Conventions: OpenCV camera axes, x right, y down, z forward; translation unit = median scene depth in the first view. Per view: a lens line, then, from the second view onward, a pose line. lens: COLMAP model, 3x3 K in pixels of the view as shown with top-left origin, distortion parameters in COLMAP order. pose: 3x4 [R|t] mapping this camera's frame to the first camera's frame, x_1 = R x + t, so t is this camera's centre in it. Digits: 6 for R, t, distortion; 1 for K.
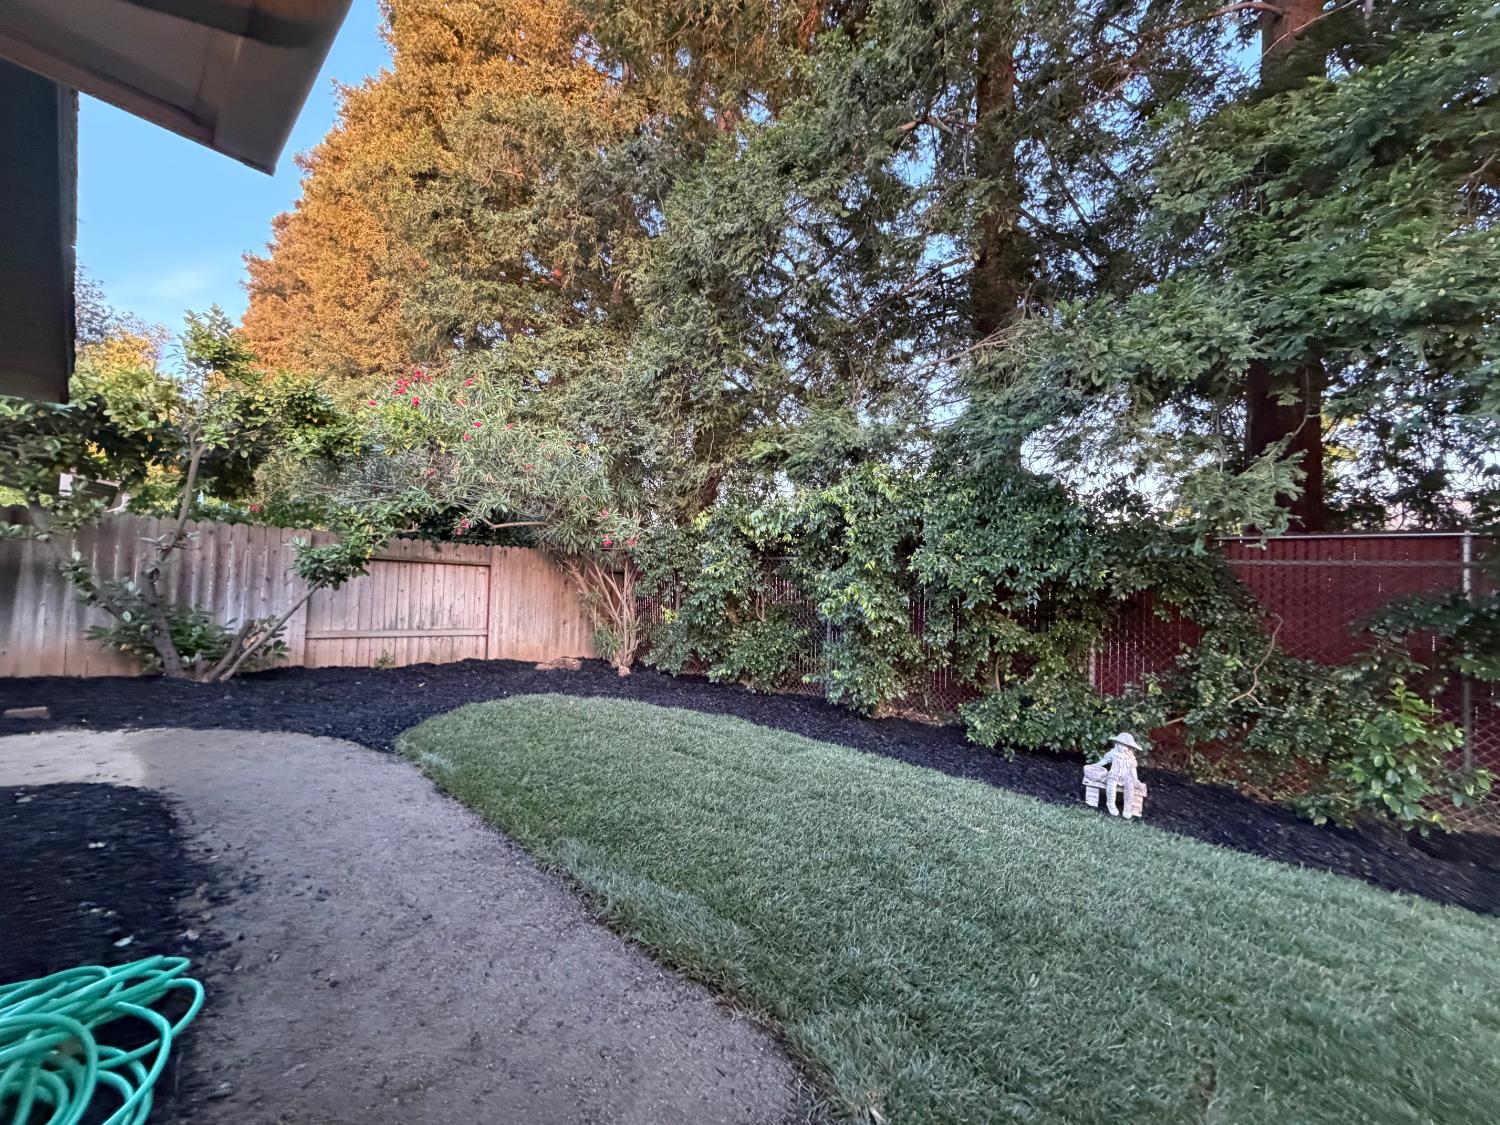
lens RADIAL K [[602.2, 0, 741.7], [0, 602.2, 563.2], [0, 0, 1]] dist [-0.006429, 0.001017]
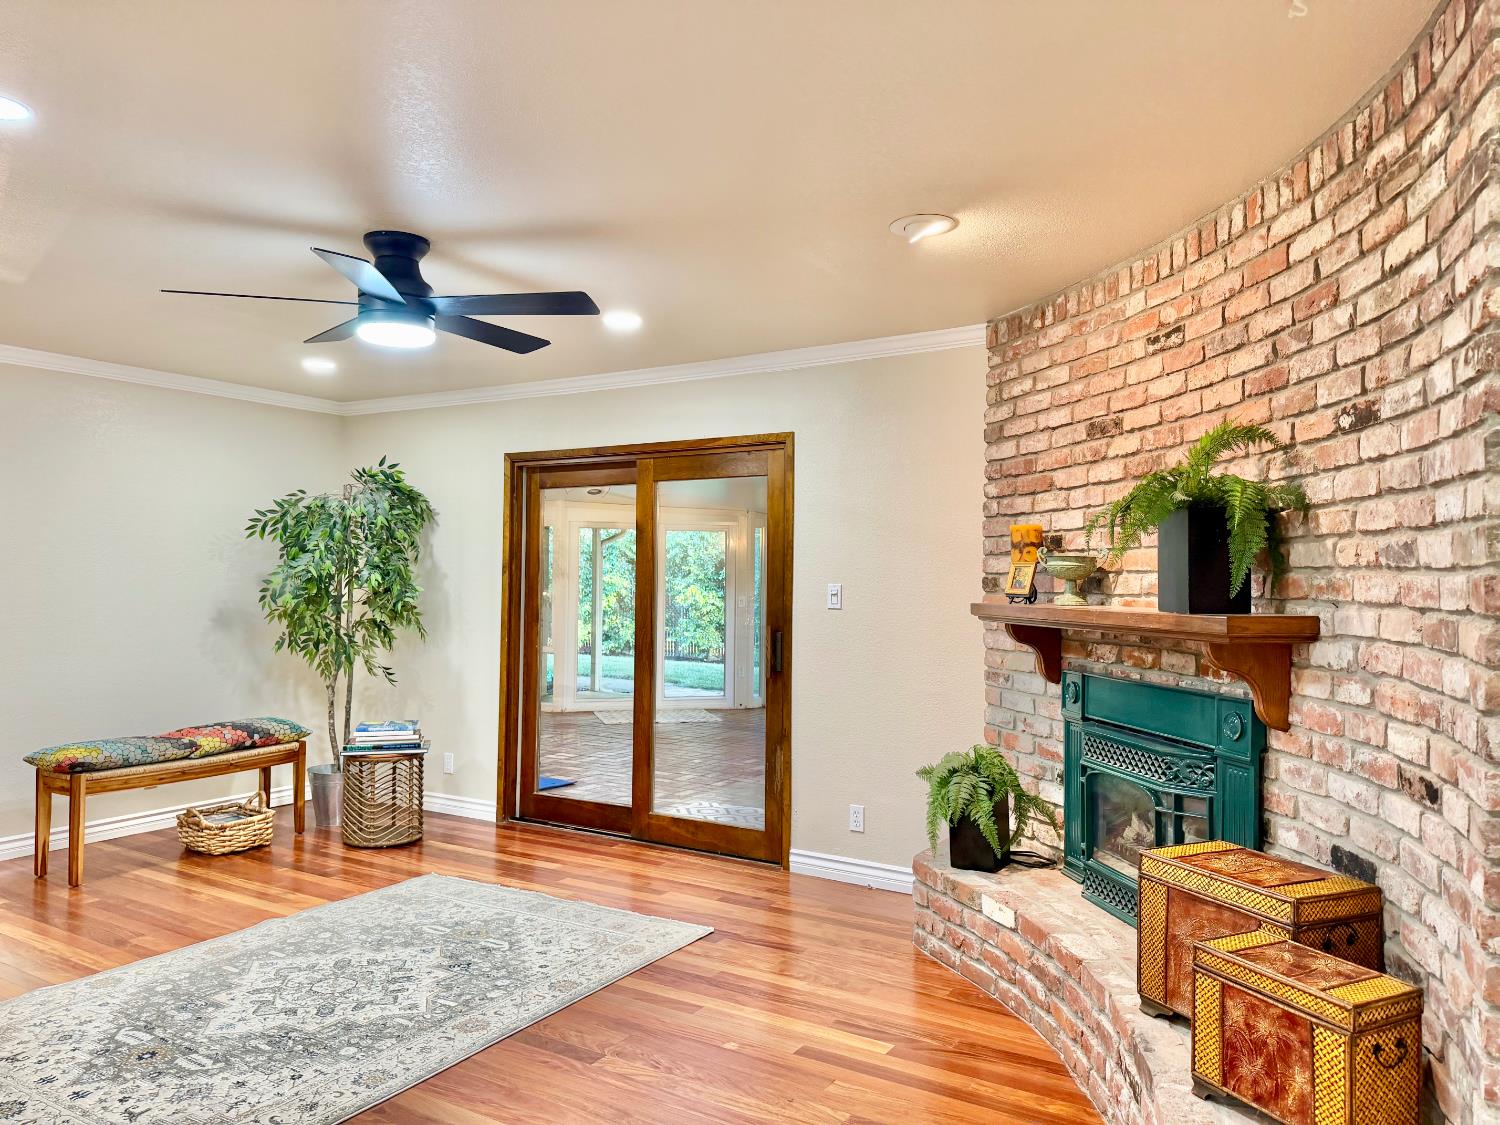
lens RADIAL K [[1073.4, 0, 754.2], [0, 1073.4, 557.2], [0, 0, 1]] dist [0.027234, -0.042414]
pose [[0.977946, -0.024221, 0.207451, -0.327498], [0.020760, 0.999607, 0.018844, -0.115343], [-0.207826, -0.014122, 0.978064, -2.348682]]
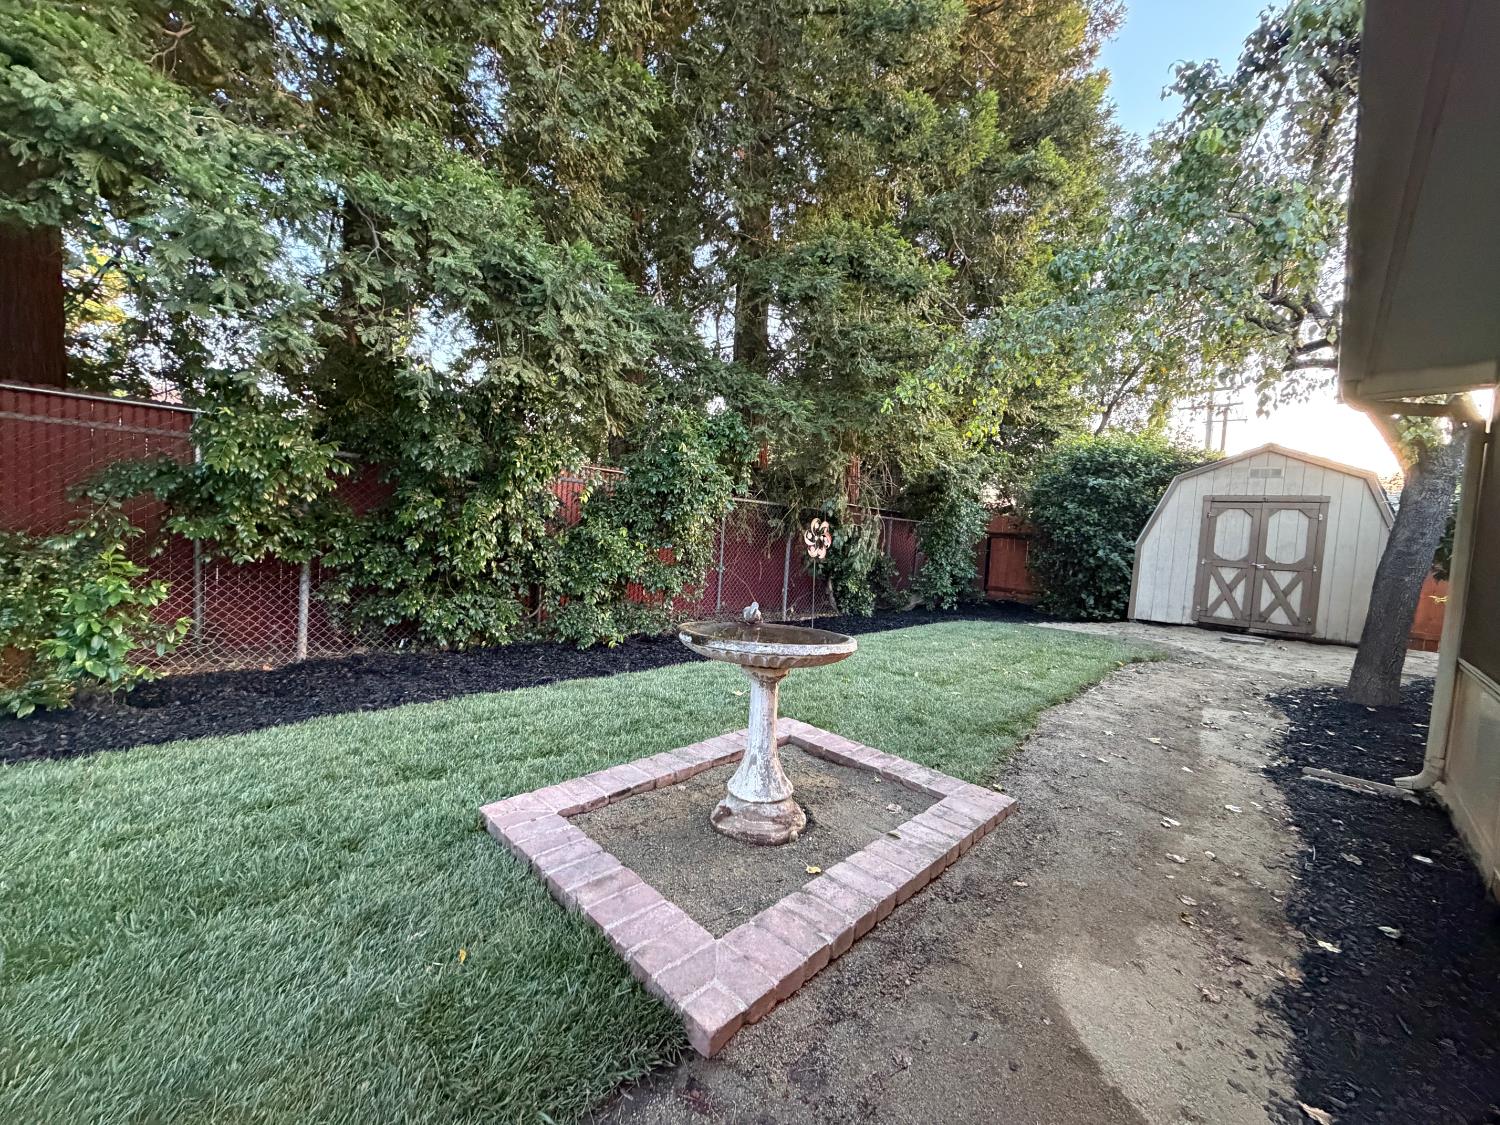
lens RADIAL K [[602.2, 0, 756.6], [0, 602.2, 562.7], [0, 0, 1]] dist [-0.006429, 0.001017]
pose [[0.005092, -0.096030, 0.995365, 0.131809], [-0.090475, 0.991252, 0.096096, 0.036646], [-0.995886, -0.090545, -0.003641, -0.047905]]
